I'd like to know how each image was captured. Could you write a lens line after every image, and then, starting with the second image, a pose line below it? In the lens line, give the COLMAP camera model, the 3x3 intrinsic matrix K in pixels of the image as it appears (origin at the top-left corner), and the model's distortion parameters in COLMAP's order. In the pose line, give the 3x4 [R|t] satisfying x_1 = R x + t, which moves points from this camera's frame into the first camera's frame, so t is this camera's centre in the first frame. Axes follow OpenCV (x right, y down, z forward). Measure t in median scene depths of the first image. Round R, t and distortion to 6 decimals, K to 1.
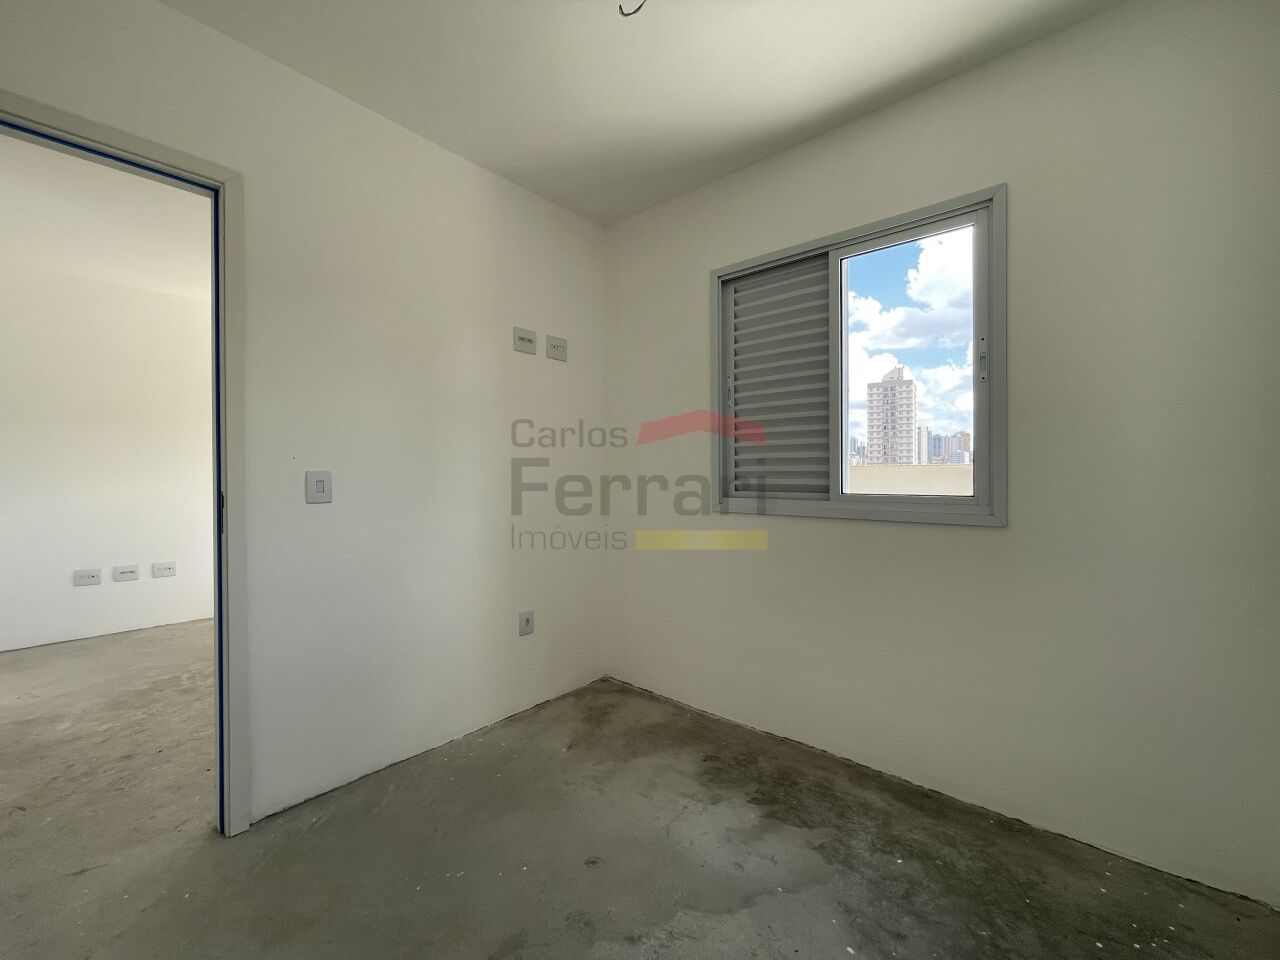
lens RADIAL K [[520.6, 0, 656.0], [0, 520.6, 478.5], [0, 0, 1]] dist [0.000249, 0.000104]
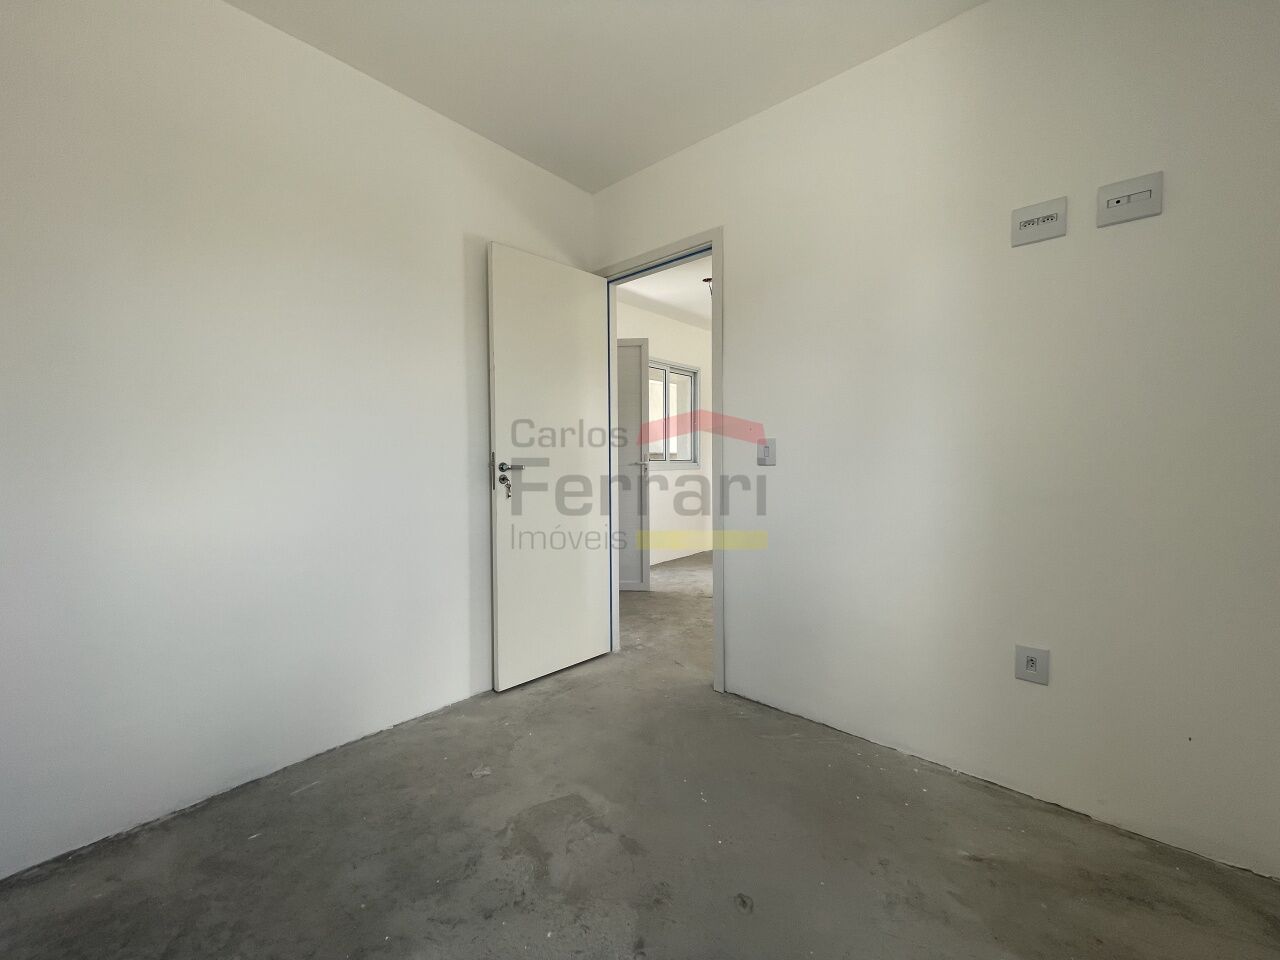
lens RADIAL K [[517.8, 0, 595.5], [0, 517.8, 476.3], [0, 0, 1]] dist [0.001881, 0.000240]
pose [[-0.062692, 0.037471, -0.997329, 0.441674], [-0.002892, 0.999284, 0.037726, 0.022452], [0.998029, 0.005250, -0.062538, 0.524677]]
